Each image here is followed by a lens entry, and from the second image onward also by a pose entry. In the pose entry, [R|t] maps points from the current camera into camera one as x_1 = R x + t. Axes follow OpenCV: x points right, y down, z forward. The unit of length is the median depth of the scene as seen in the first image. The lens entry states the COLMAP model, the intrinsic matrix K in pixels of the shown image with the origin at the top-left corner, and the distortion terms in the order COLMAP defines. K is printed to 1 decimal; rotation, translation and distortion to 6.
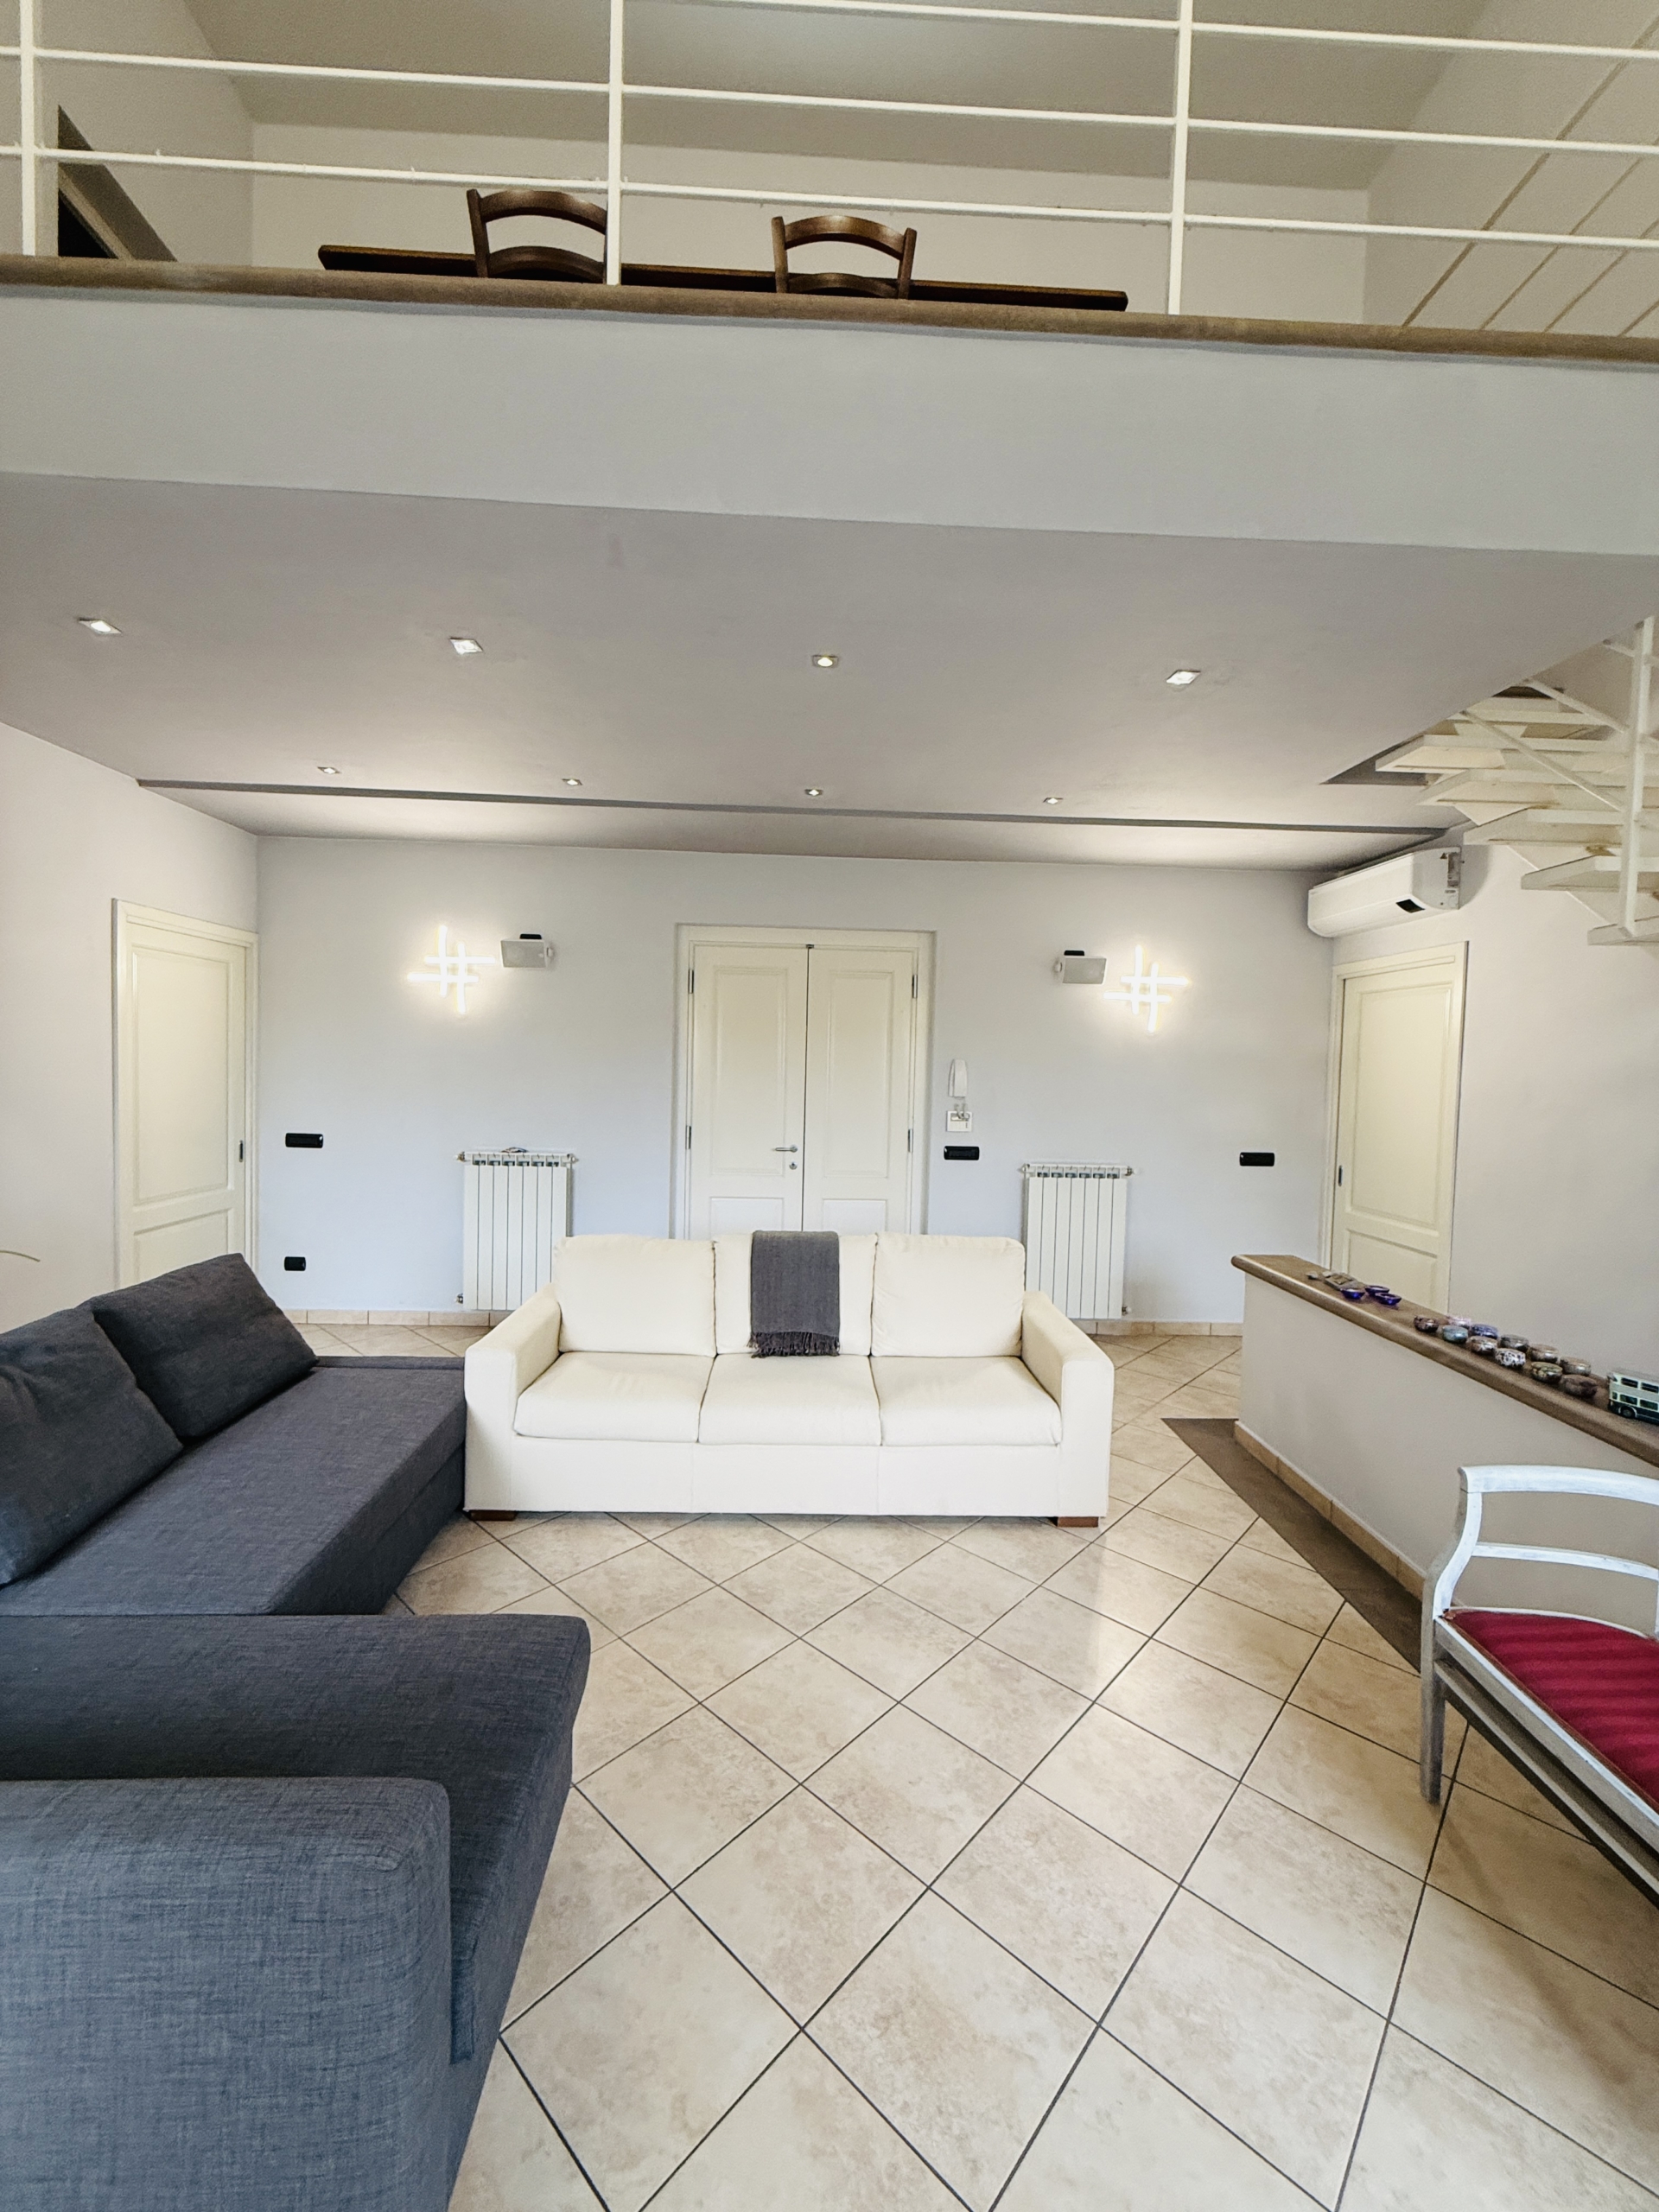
lens RADIAL K [[876.9, 0, 826.4], [0, 876.9, 1101.6], [0, 0, 1]] dist [-0.002030, 0.000473]
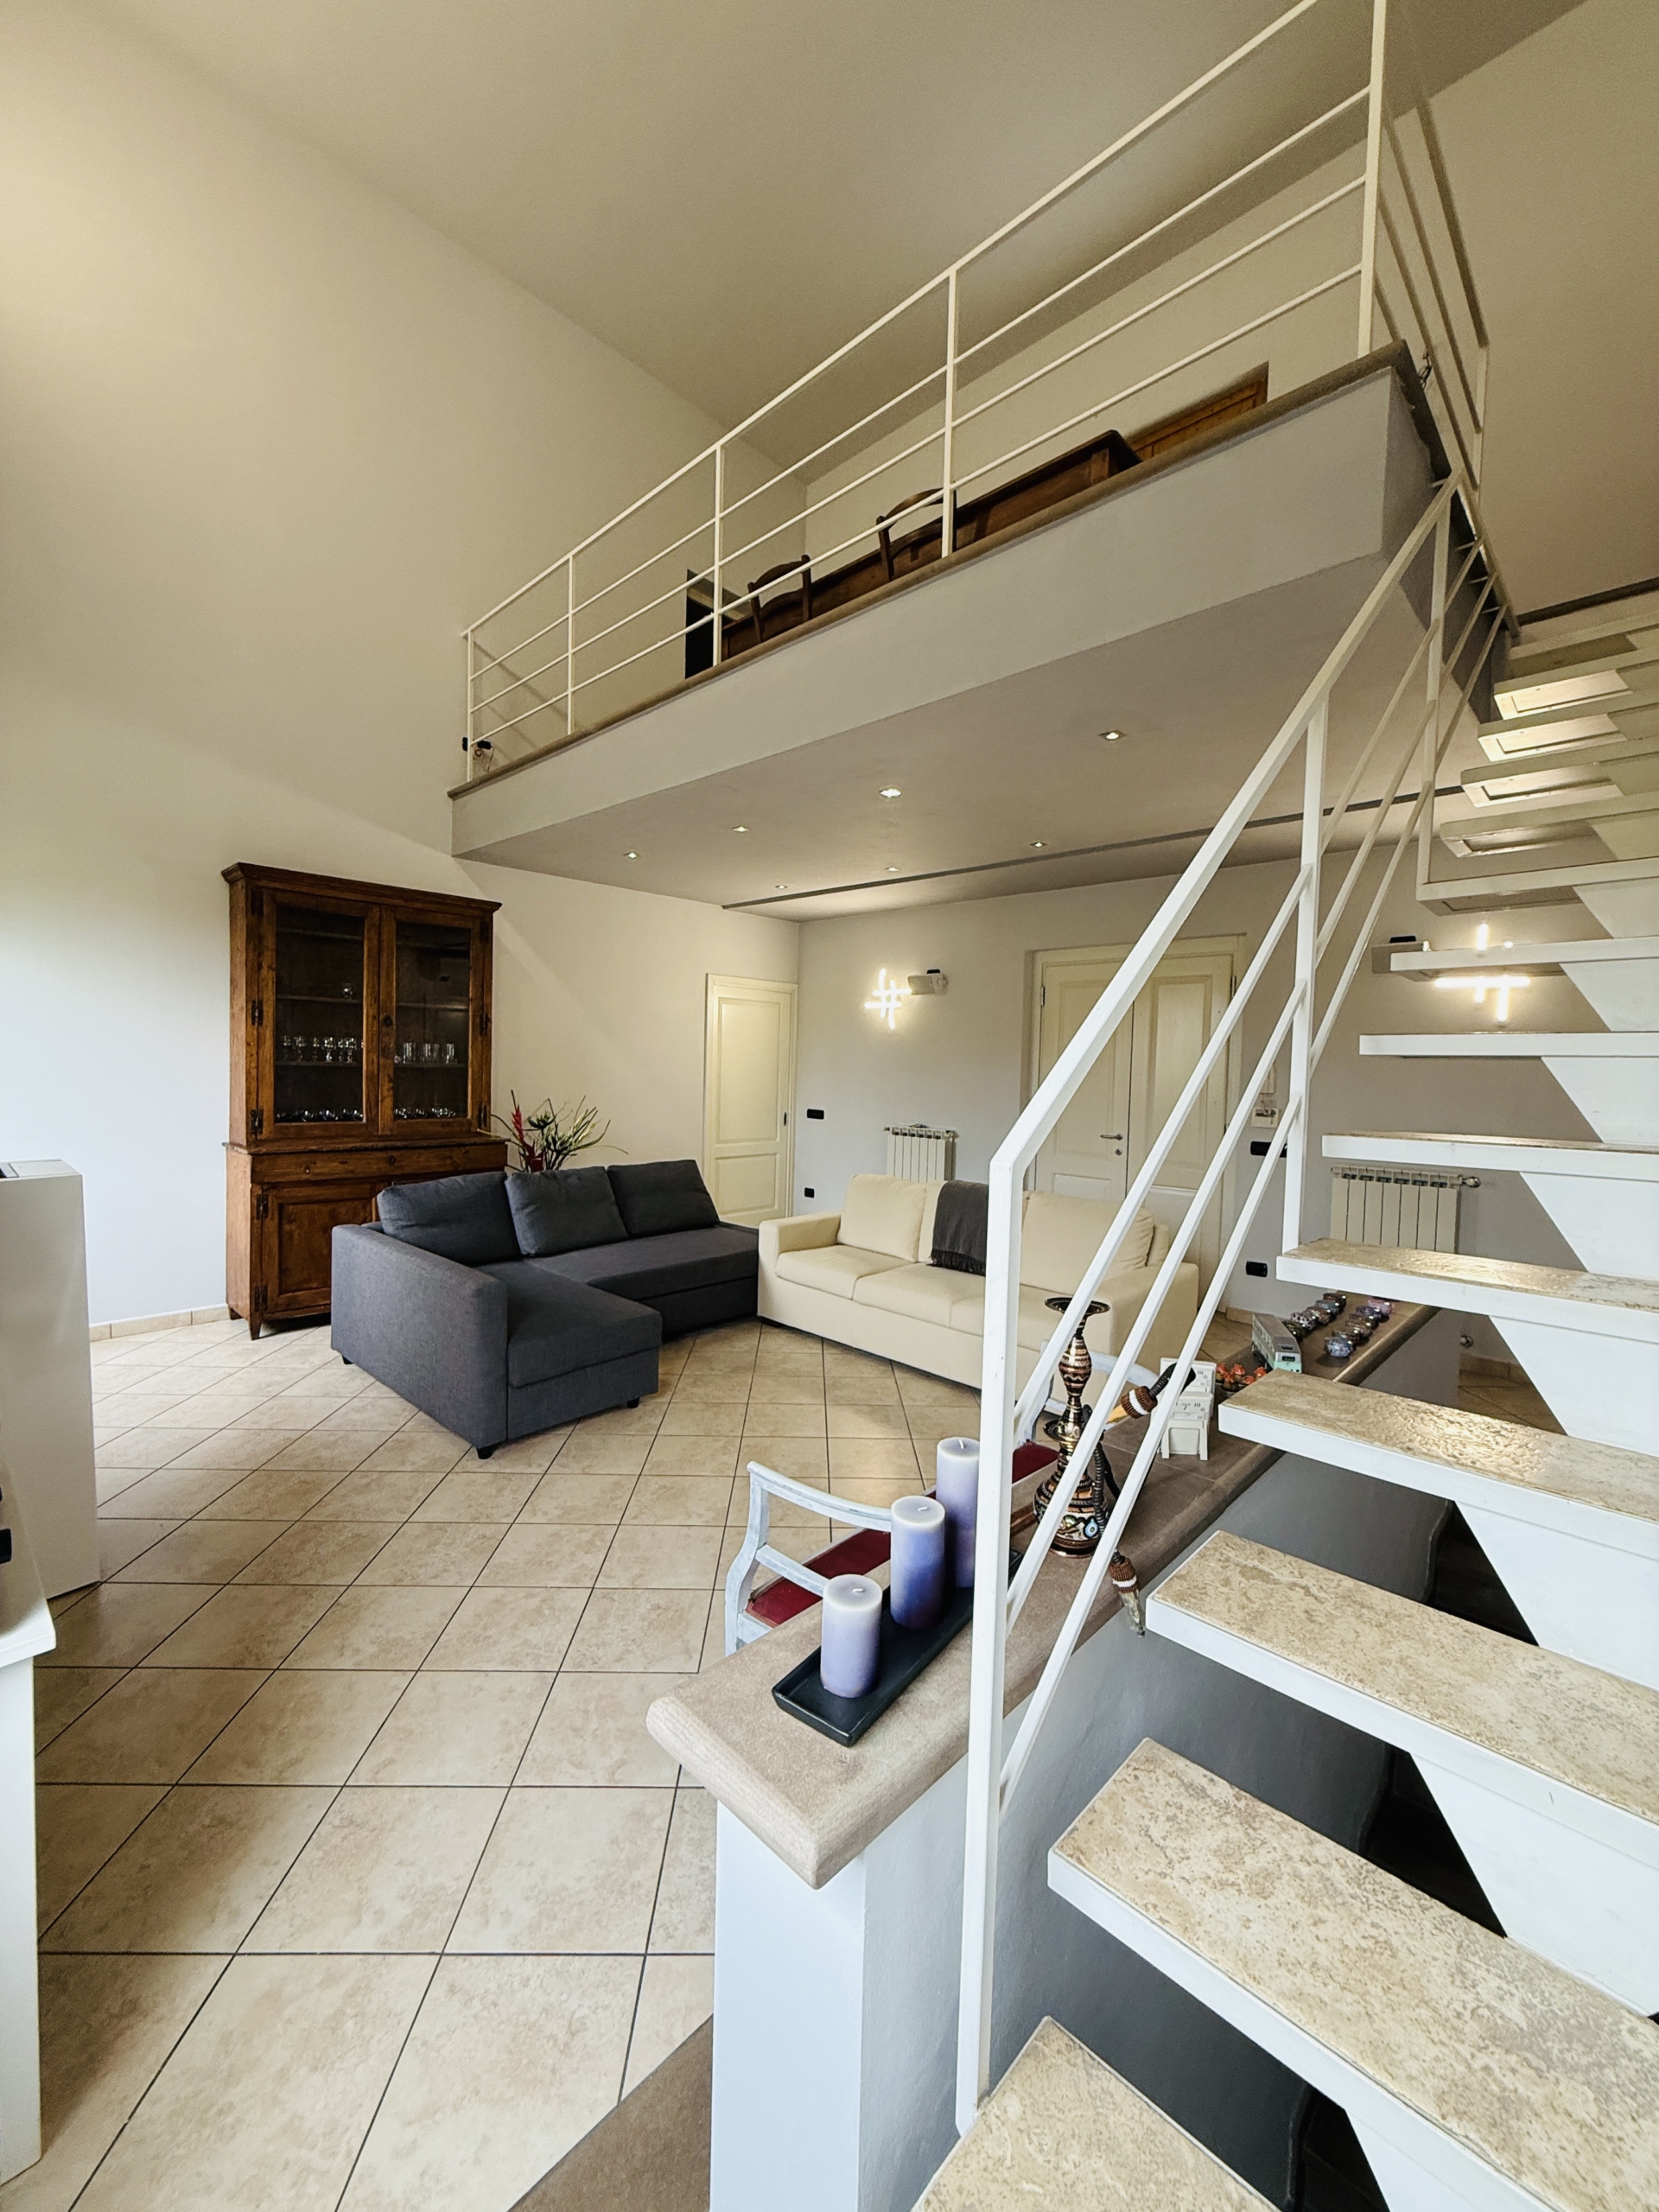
lens RADIAL K [[876.9, 0, 825.7], [0, 876.9, 1102.3], [0, 0, 1]] dist [-0.002030, 0.000473]
pose [[0.694042, 0.024244, -0.719526, 0.646030], [-0.035573, 0.999367, -0.000640, 0.028685], [0.719055, 0.026040, 0.694465, -0.084399]]
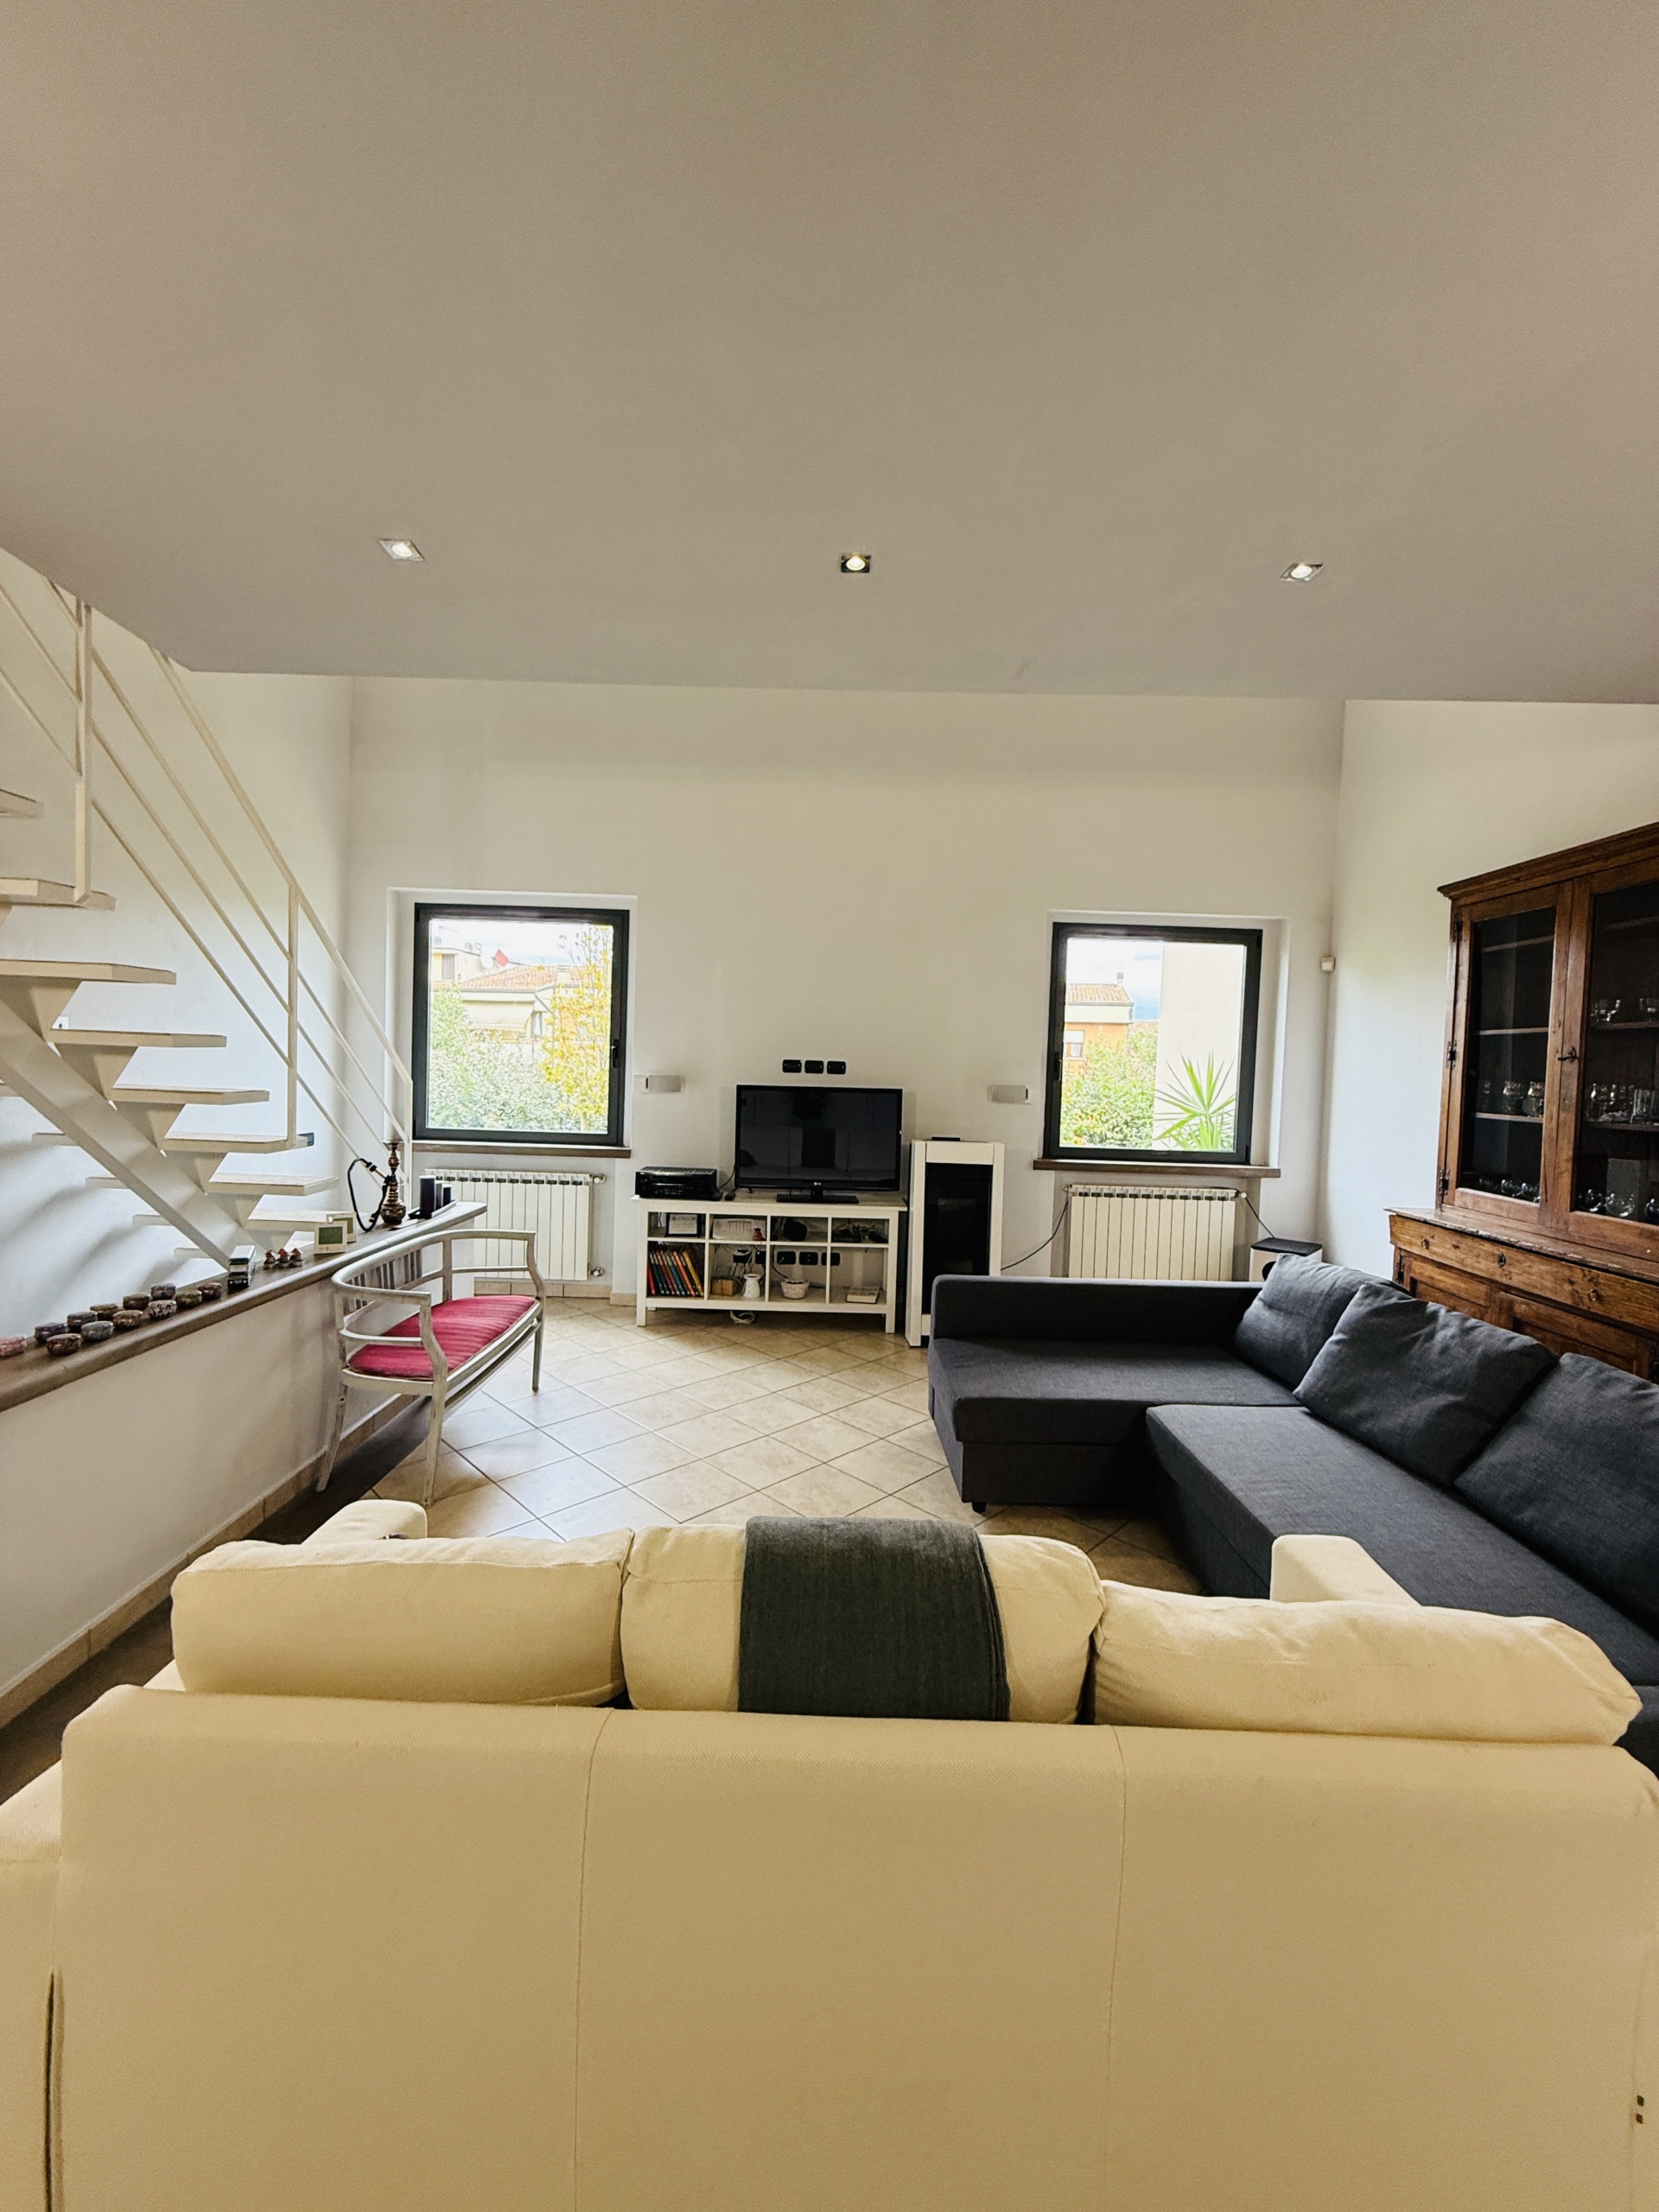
lens RADIAL K [[876.9, 0, 827.6], [0, 876.9, 1099.0], [0, 0, 1]] dist [-0.002030, 0.000473]
pose [[-0.997773, -0.058913, 0.031274, -0.017921], [-0.056415, 0.995548, 0.075512, -0.046261], [-0.035583, 0.073580, -0.996654, 1.138726]]
